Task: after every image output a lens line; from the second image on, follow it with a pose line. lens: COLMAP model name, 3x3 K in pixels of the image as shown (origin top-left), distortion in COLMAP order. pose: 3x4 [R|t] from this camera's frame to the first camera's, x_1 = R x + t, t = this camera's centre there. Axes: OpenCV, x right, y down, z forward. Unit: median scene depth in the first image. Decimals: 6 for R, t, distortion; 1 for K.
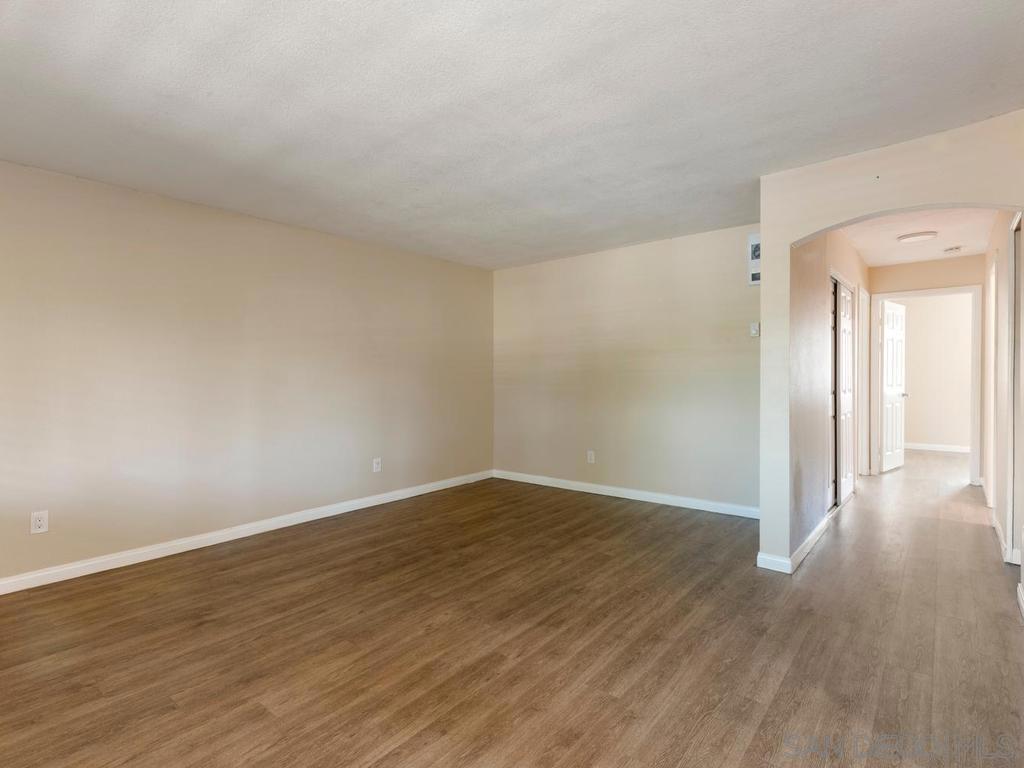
lens RADIAL K [[532.1, 0, 510.3], [0, 532.1, 380.8], [0, 0, 1]] dist [0.008995, 0.000933]
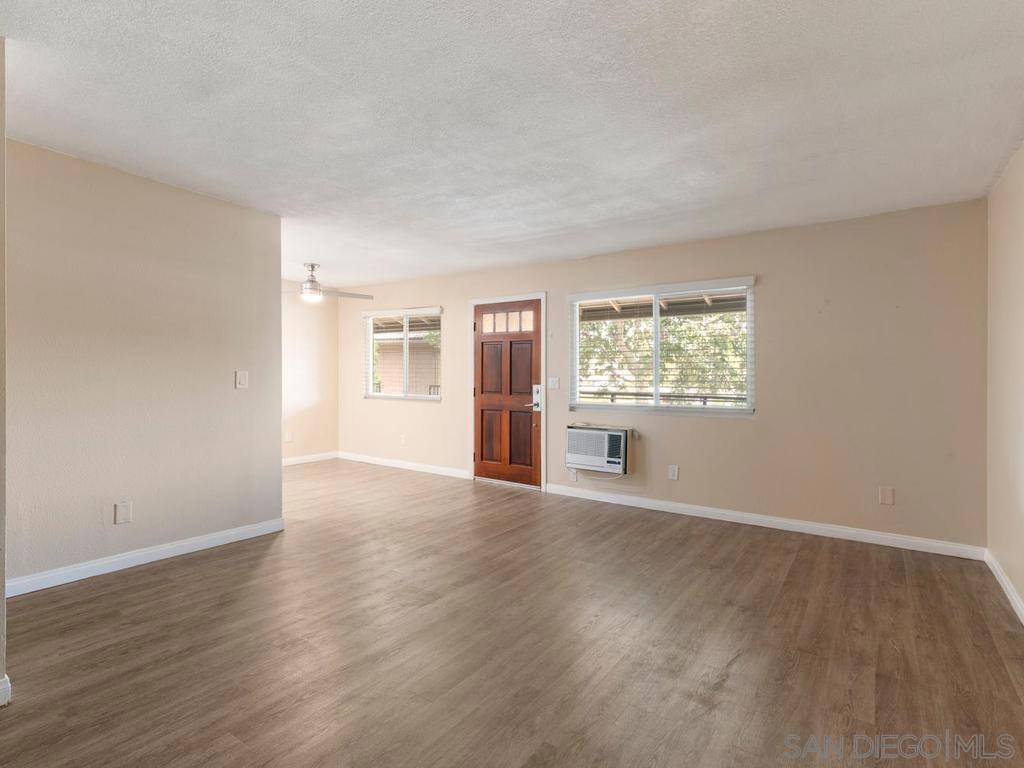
lens RADIAL K [[532.1, 0, 512.9], [0, 532.1, 381.3], [0, 0, 1]] dist [0.008995, 0.000933]
pose [[-0.996765, -0.001712, -0.080348, -0.023186], [-0.003322, 0.999796, 0.019909, -0.010454], [0.080298, 0.020111, -0.996568, 1.032694]]
